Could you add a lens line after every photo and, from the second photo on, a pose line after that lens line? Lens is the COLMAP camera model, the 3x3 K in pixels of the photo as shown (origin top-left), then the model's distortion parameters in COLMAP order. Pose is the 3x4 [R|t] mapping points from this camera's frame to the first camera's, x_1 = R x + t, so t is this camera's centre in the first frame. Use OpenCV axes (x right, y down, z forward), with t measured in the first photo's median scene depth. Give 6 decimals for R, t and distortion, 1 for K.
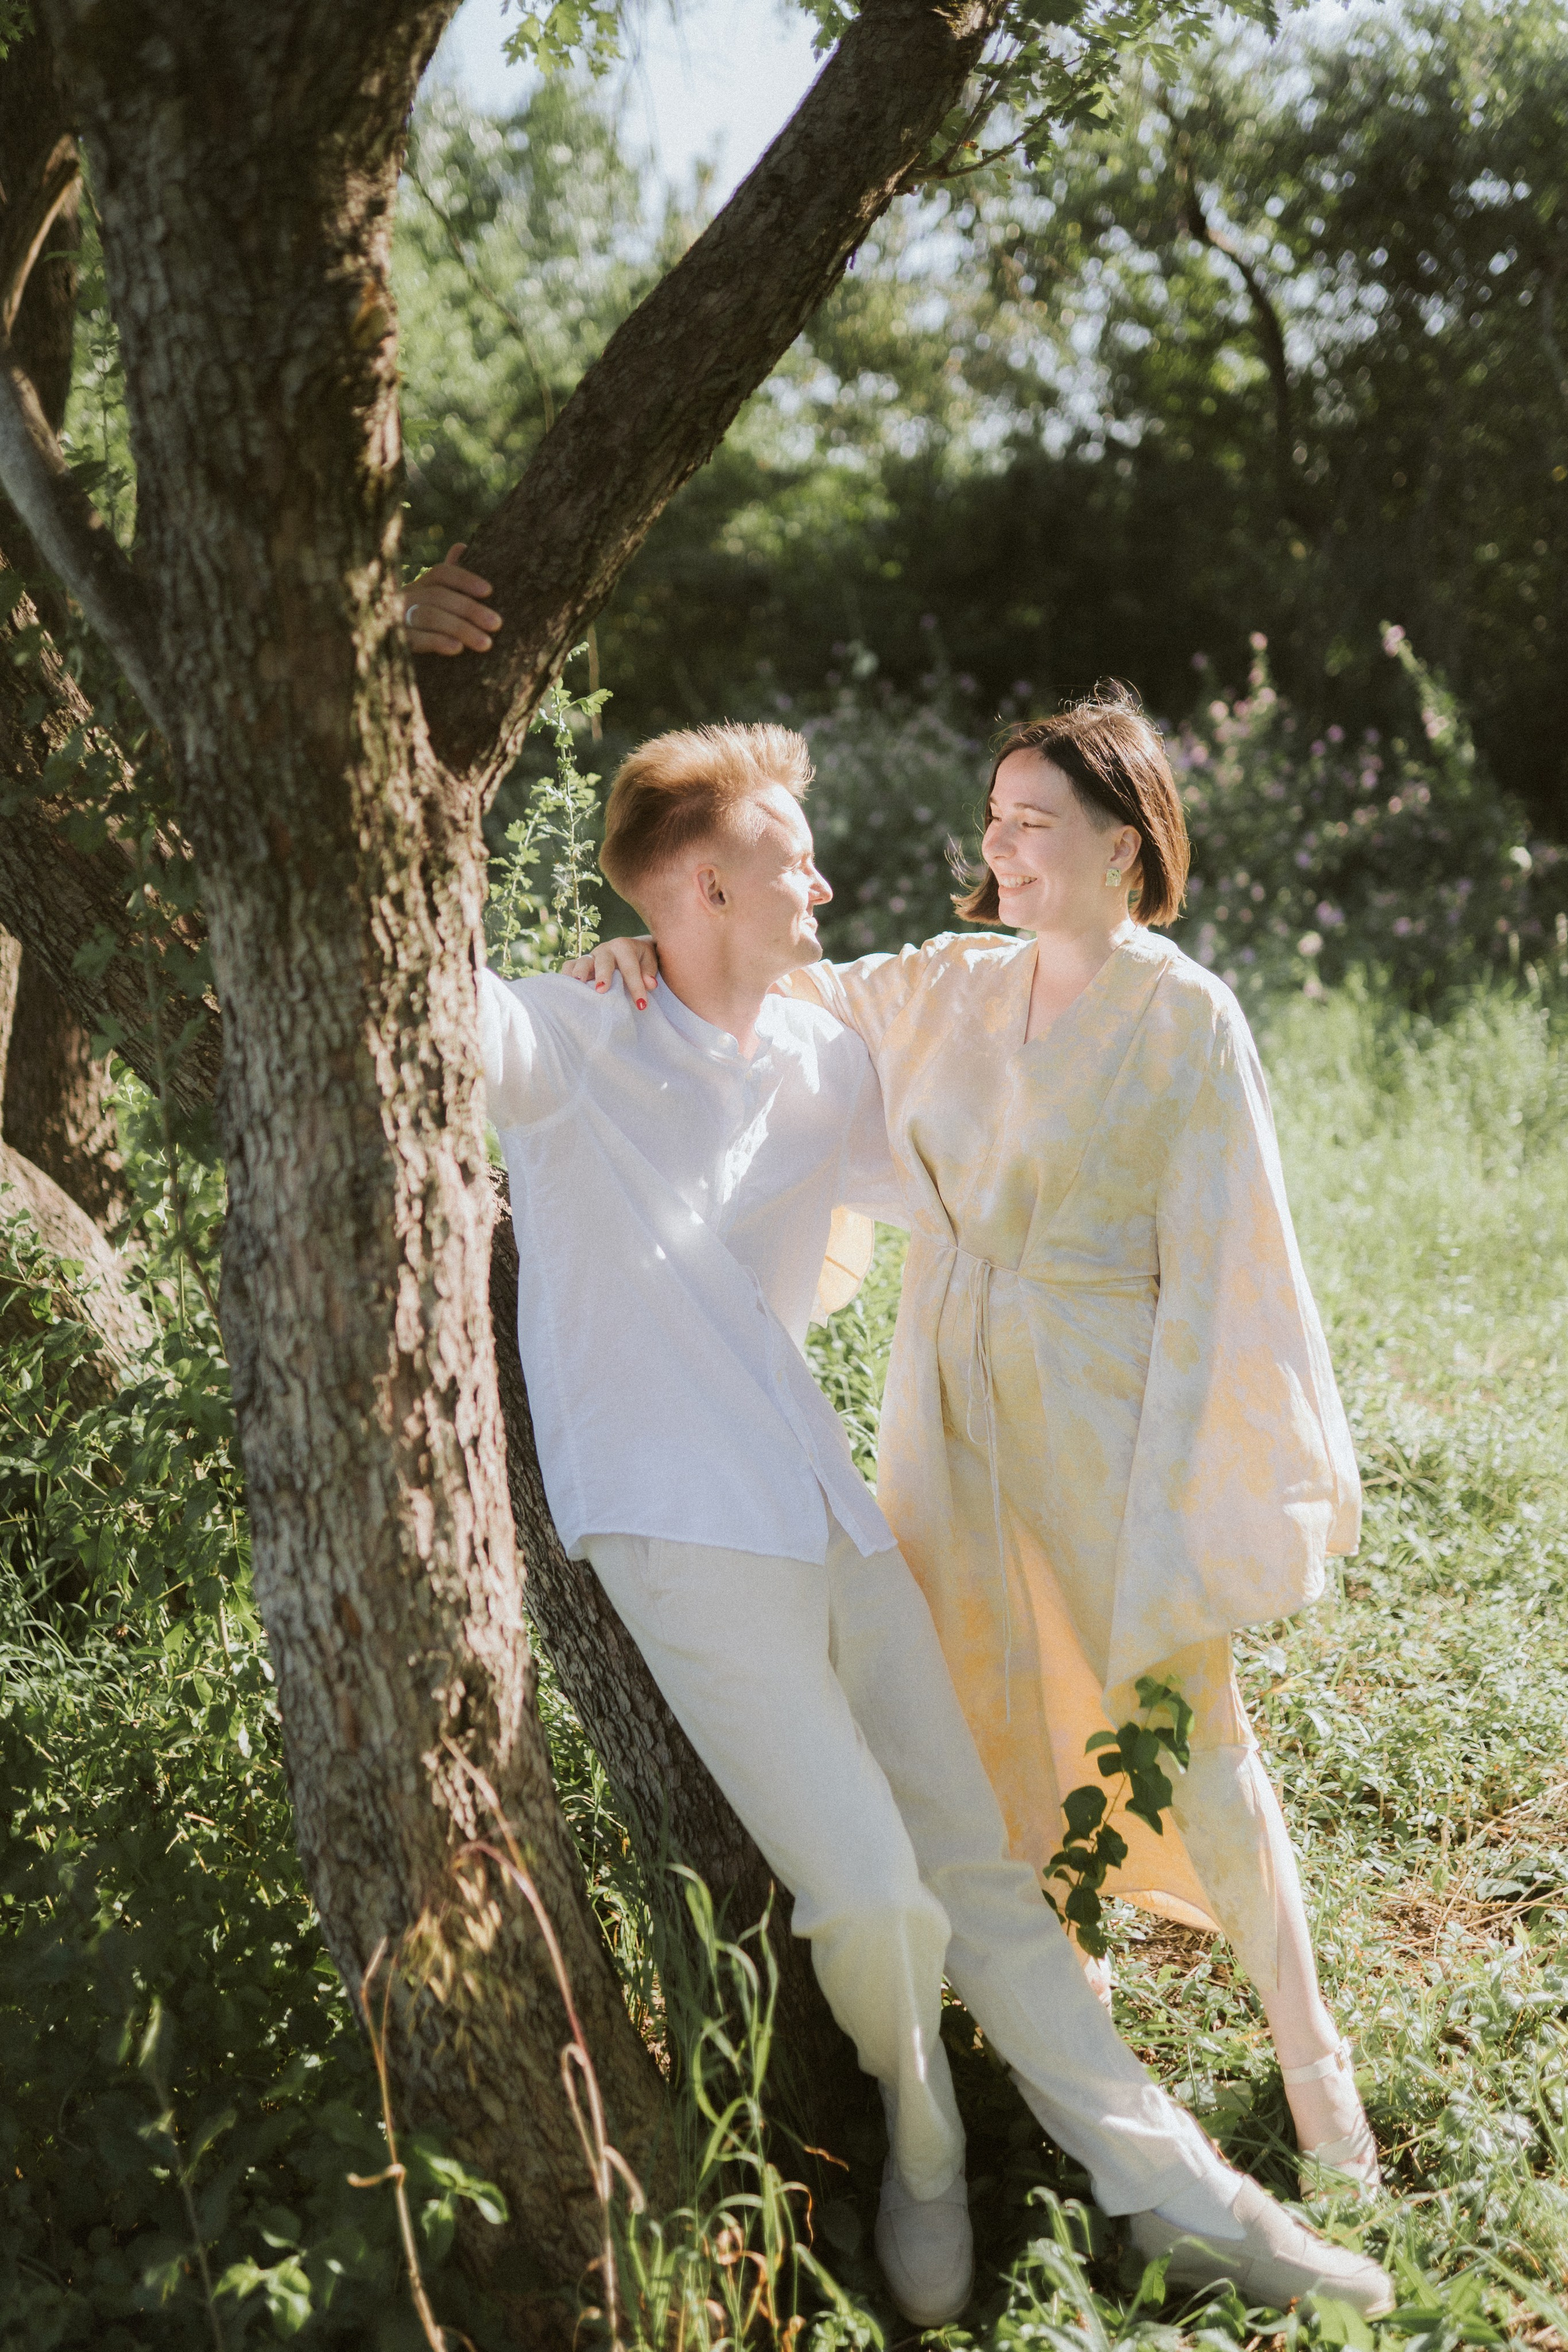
lens RADIAL K [[2272.9, 0, 784.0], [0, 2272.9, 1176.0], [0, 0, 1]] dist [-0.000016, 0.006407]
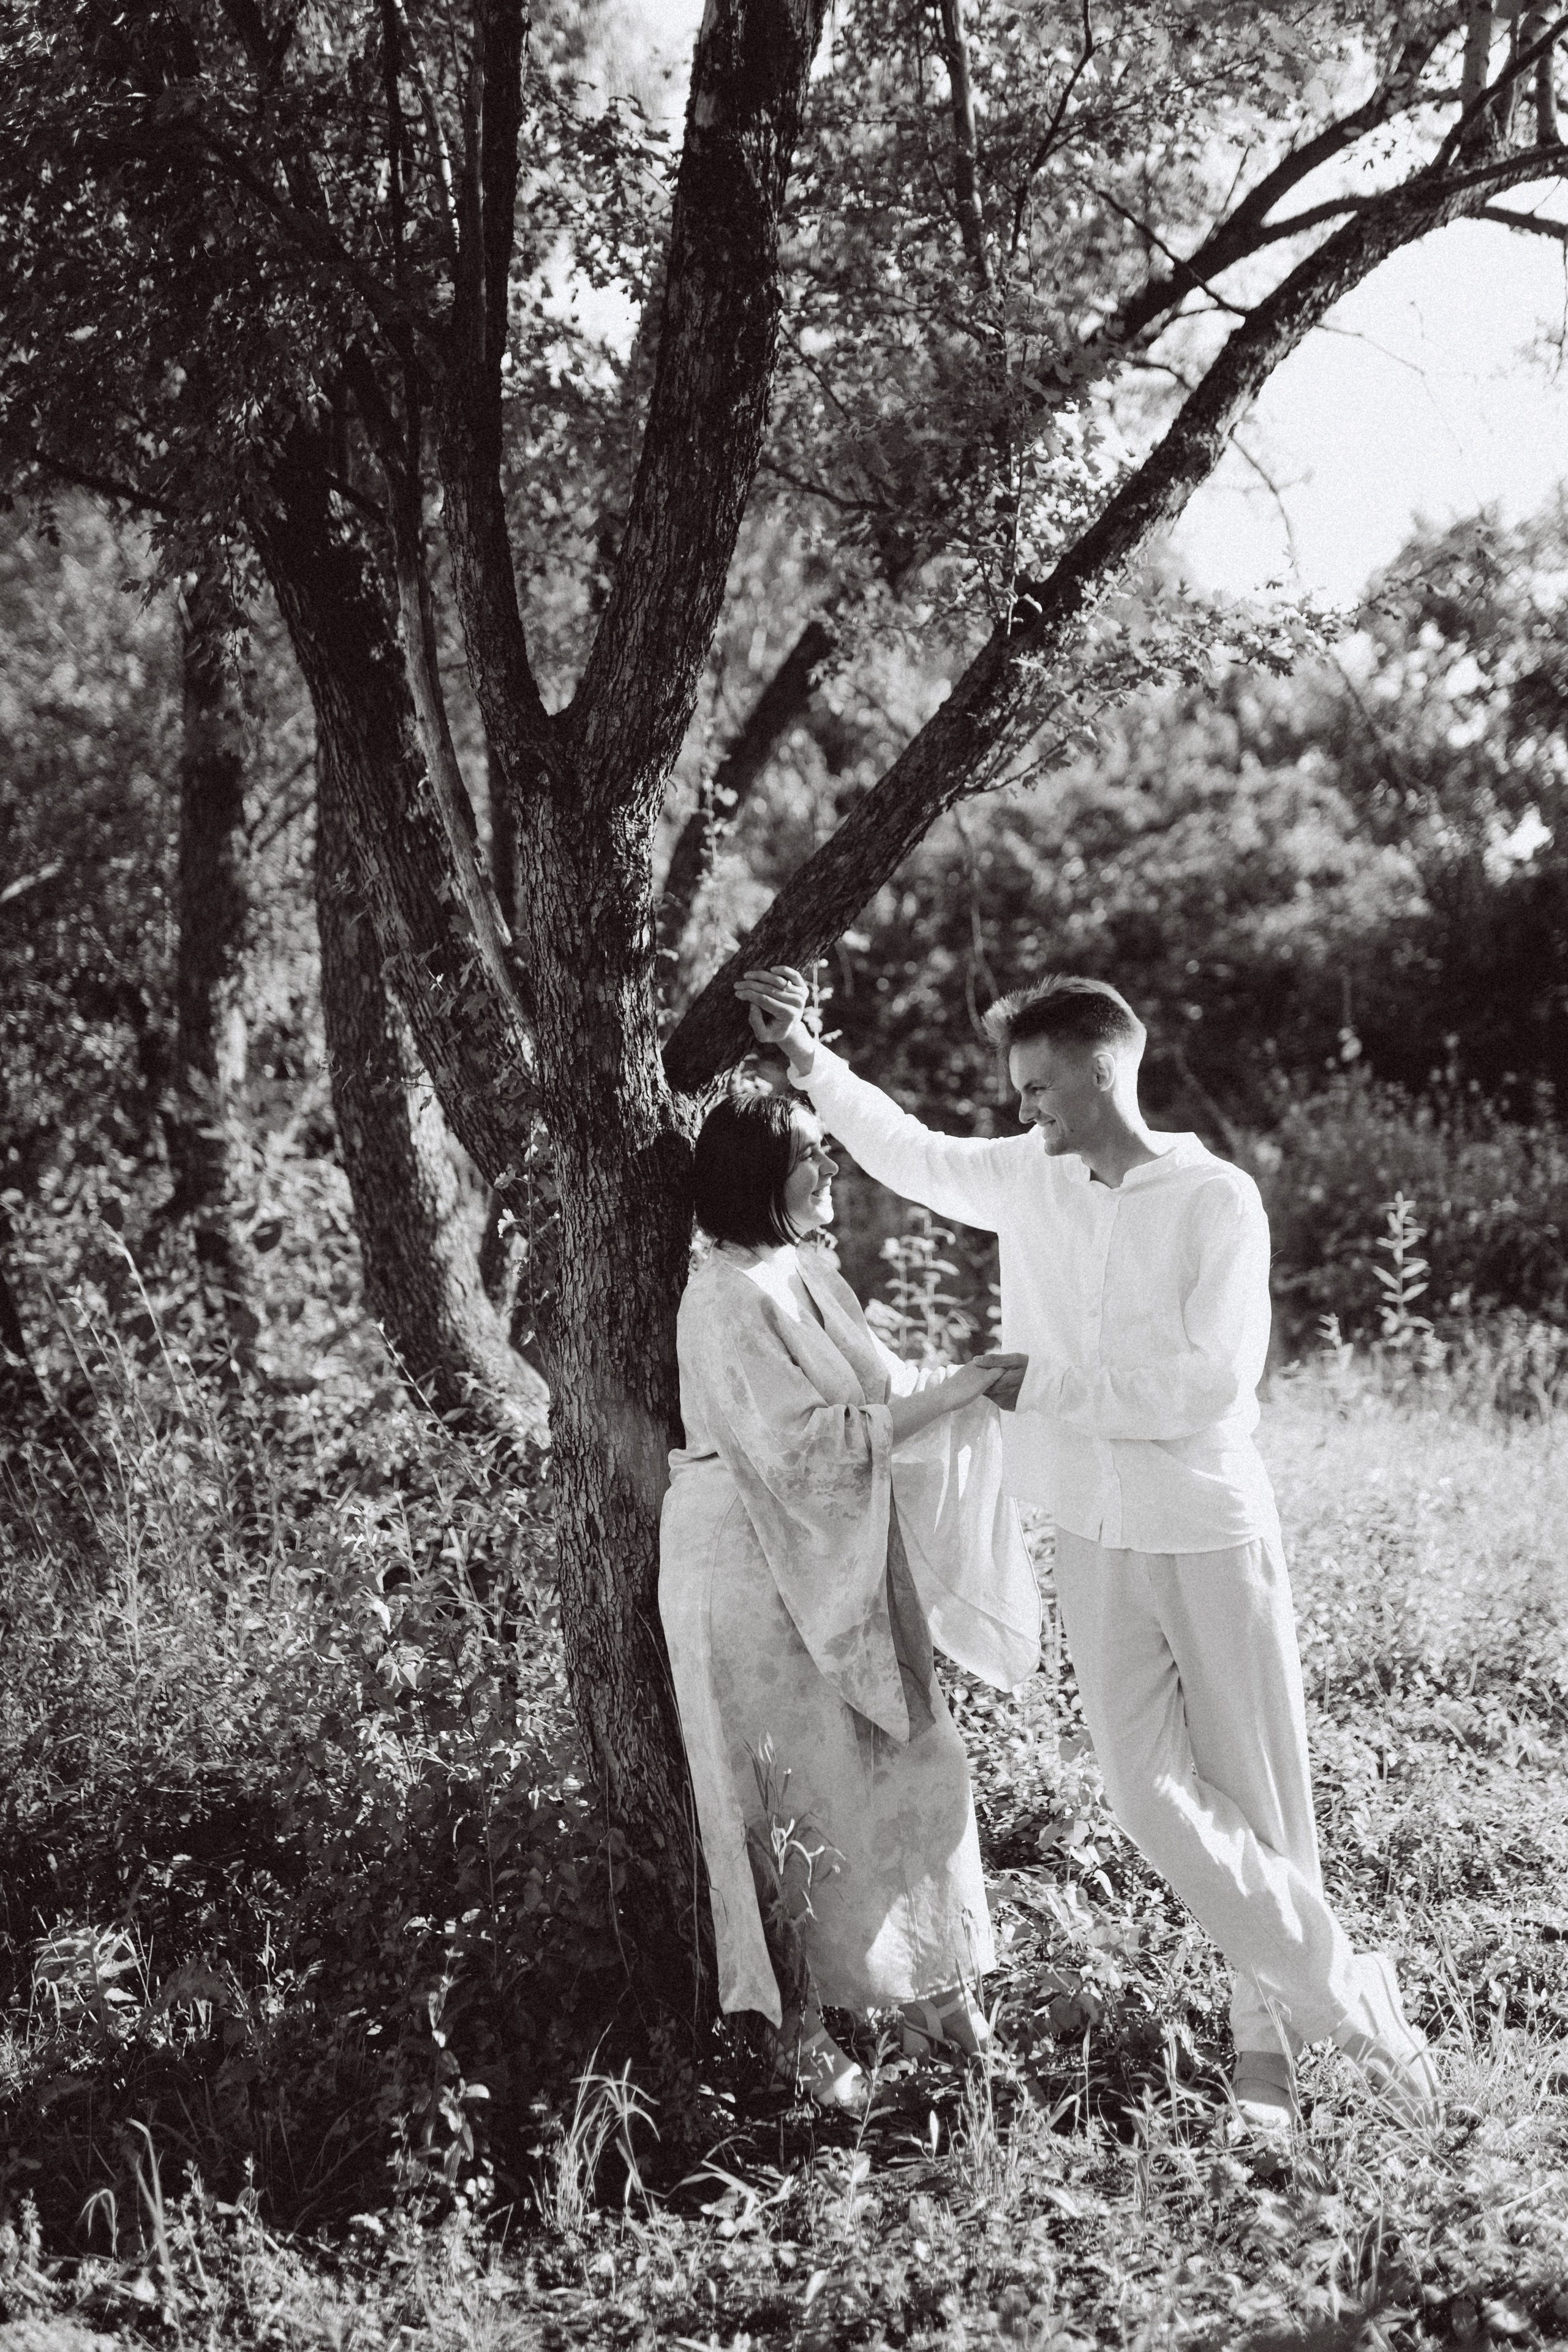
lens RADIAL K [[2272.9, 0, 784.0], [0, 2272.9, 1176.0], [0, 0, 1]] dist [-0.000016, 0.006407]
pose [[0.963610, 0.045047, -0.263491, 0.446628], [-0.086673, 0.985098, -0.148557, 0.171472], [0.252872, 0.165989, 0.953154, -0.814872]]
